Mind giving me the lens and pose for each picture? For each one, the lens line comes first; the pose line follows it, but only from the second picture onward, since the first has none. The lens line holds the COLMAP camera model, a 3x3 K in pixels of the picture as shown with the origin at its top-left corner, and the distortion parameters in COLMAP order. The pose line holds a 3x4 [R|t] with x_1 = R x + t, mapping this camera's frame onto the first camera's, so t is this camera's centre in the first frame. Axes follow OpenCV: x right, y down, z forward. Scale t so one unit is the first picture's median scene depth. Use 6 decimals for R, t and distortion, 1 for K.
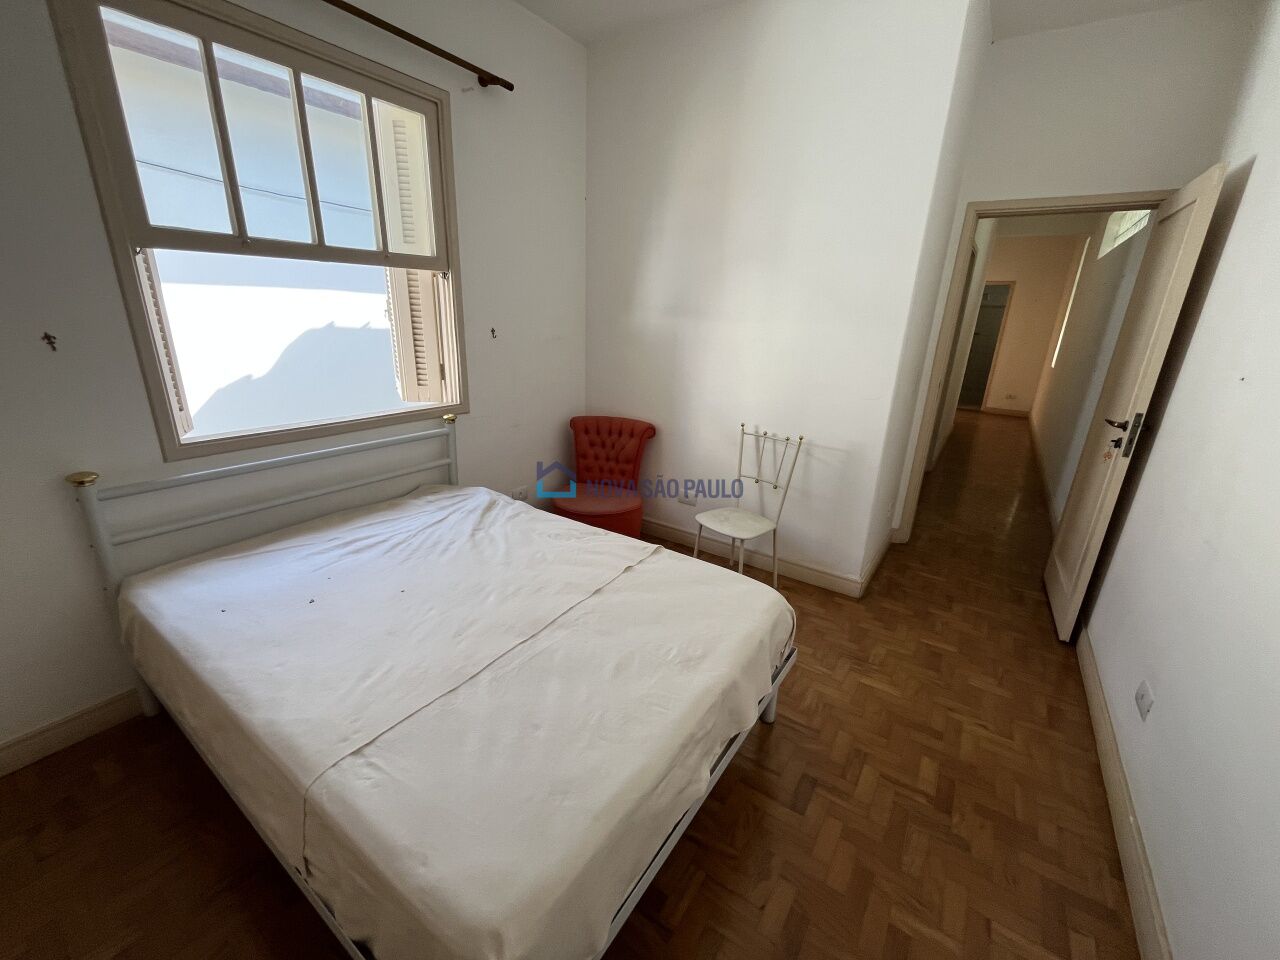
lens RADIAL K [[518.2, 0, 637.7], [0, 518.2, 478.1], [0, 0, 1]] dist [-0.001782, -0.000764]
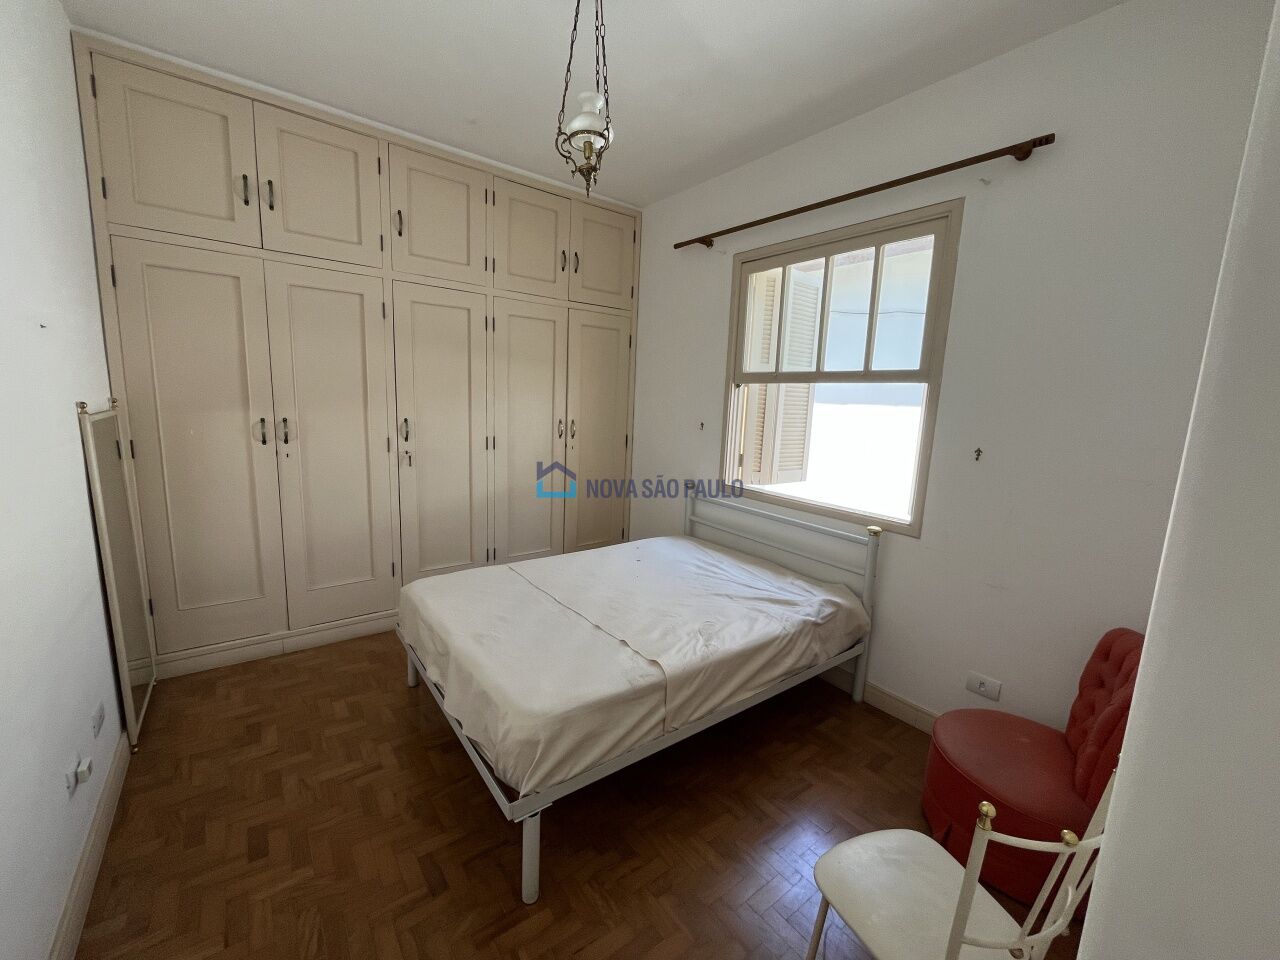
lens RADIAL K [[518.2, 0, 637.7], [0, 518.2, 478.1], [0, 0, 1]] dist [-0.001782, -0.000764]
pose [[-0.313823, 0.099342, -0.944270, 0.840602], [-0.344964, 0.914622, 0.210870, -0.324541], [0.884599, 0.391915, -0.252760, 1.047517]]
